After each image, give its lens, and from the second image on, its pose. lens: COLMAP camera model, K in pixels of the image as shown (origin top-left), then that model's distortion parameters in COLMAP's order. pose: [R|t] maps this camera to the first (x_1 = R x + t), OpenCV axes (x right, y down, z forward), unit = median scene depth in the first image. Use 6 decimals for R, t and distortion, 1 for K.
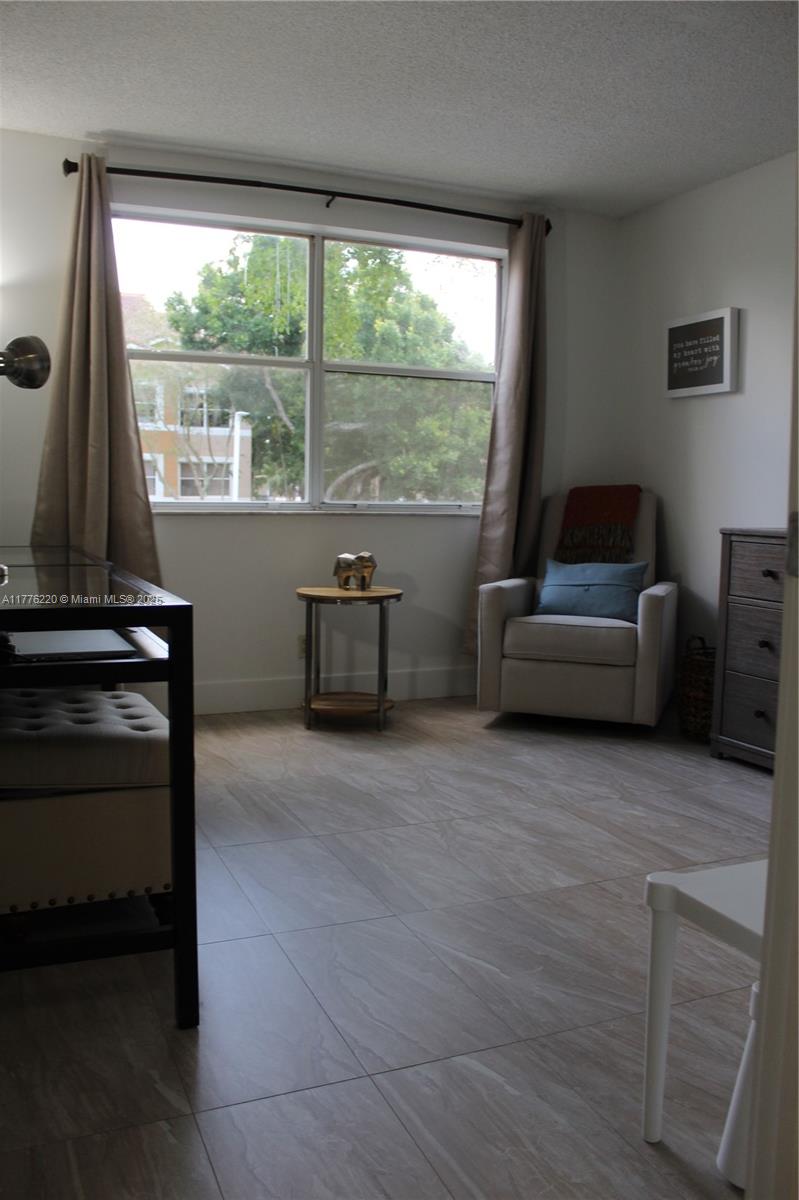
lens RADIAL K [[995.1, 0, 397.3], [0, 995.1, 584.9], [0, 0, 1]] dist [-0.165963, 0.144977]
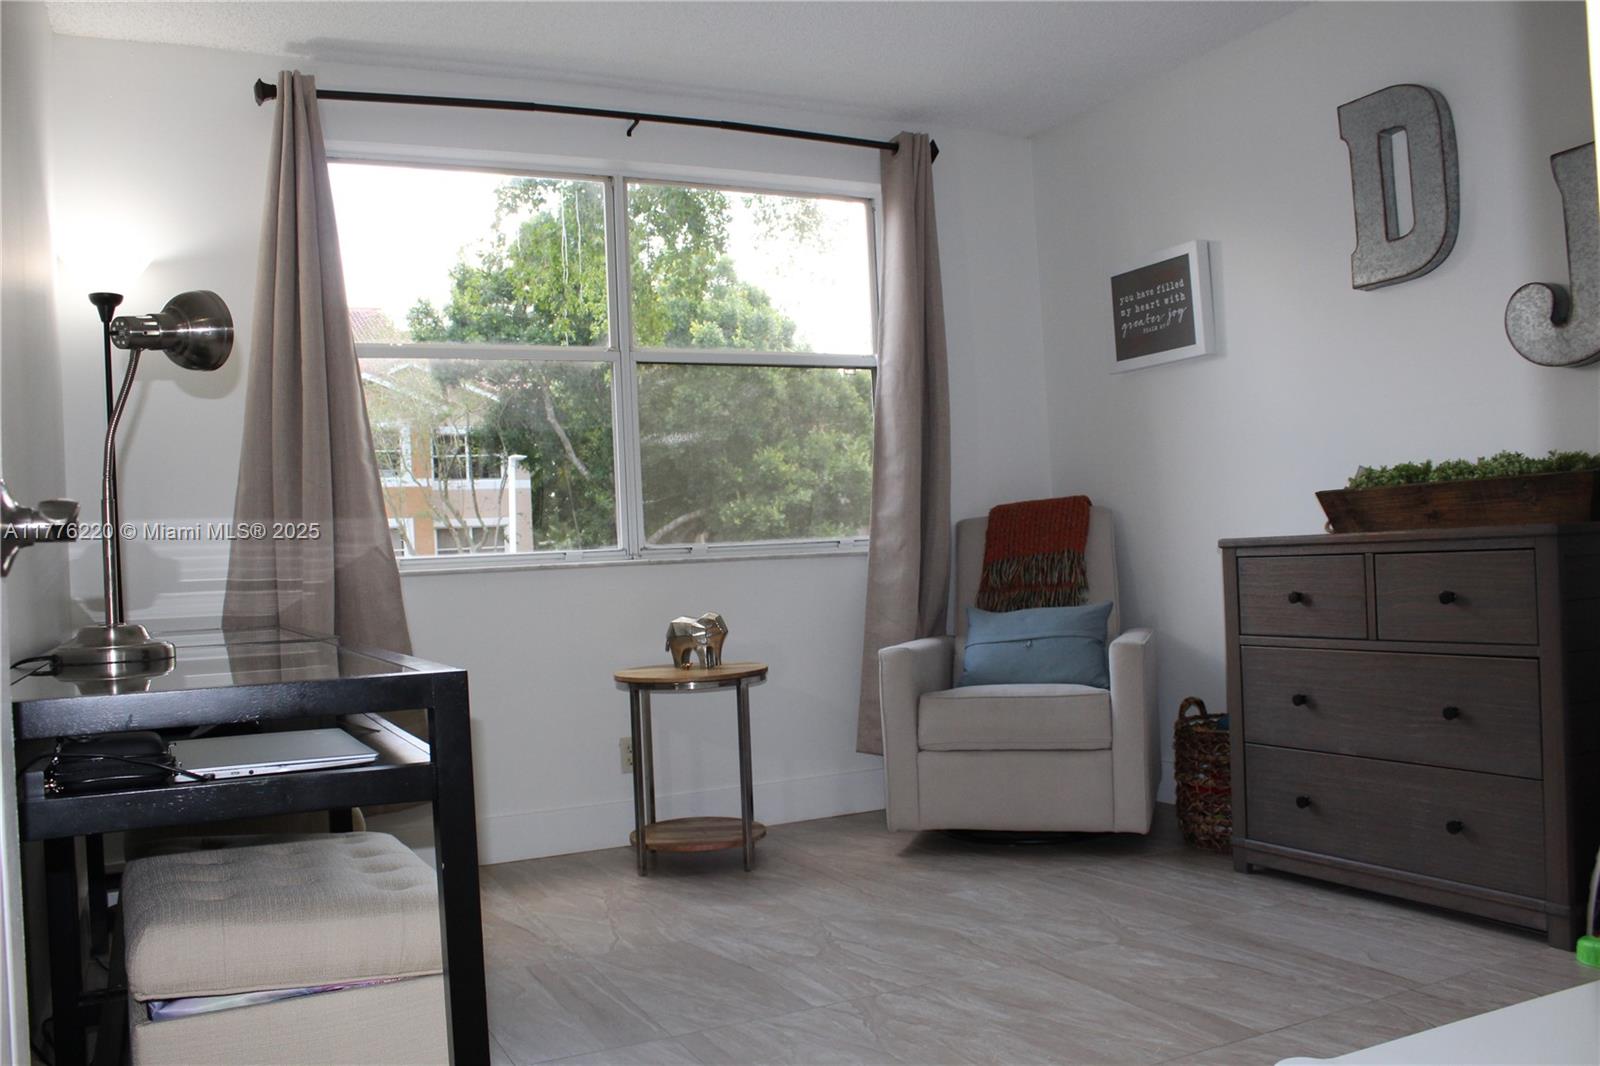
lens RADIAL K [[1326.8, 0, 798.0], [0, 1326.8, 539.1], [0, 0, 1]] dist [-0.165963, 0.144977]
pose [[0.996778, -0.060421, 0.052760, -0.016485], [0.065556, 0.992649, -0.101742, 0.013767], [-0.046225, 0.104873, 0.993411, 0.070348]]
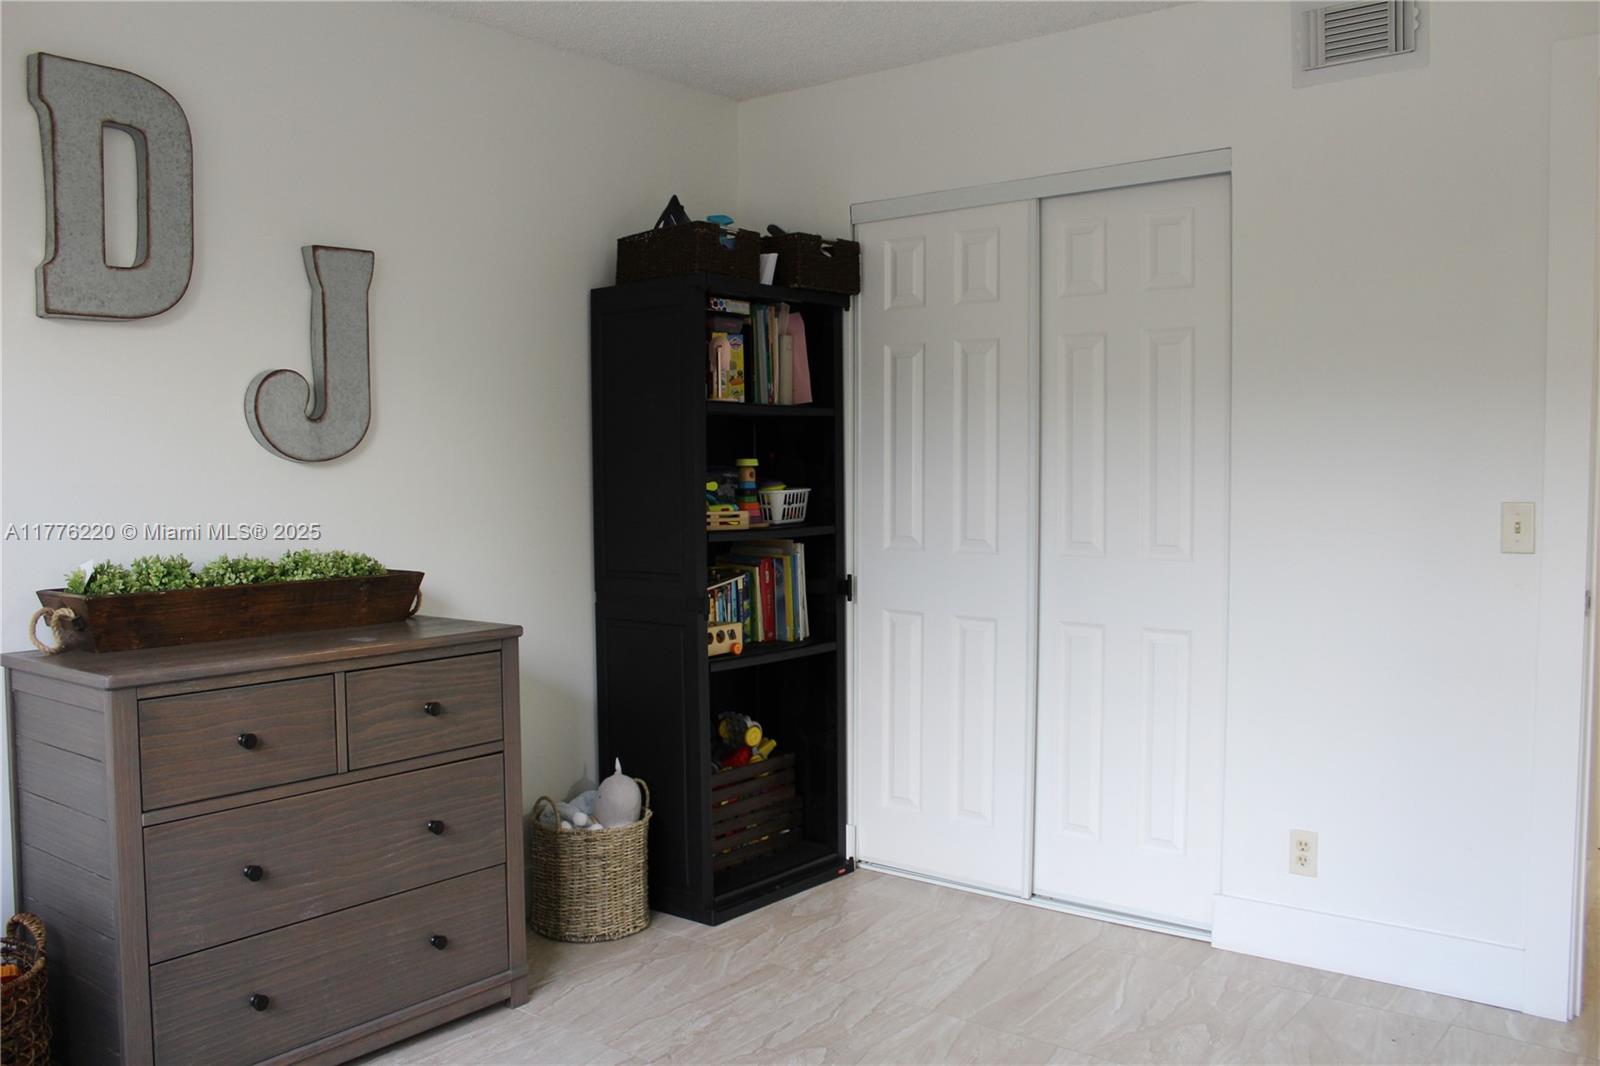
lens RADIAL K [[1326.8, 0, 798.0], [0, 1326.8, 539.1], [0, 0, 1]] dist [-0.165963, 0.144977]
pose [[-0.475170, -0.059439, 0.877884, -0.289850], [0.074470, 0.991419, 0.107434, -0.136879], [-0.876737, 0.116425, -0.466666, 0.827959]]
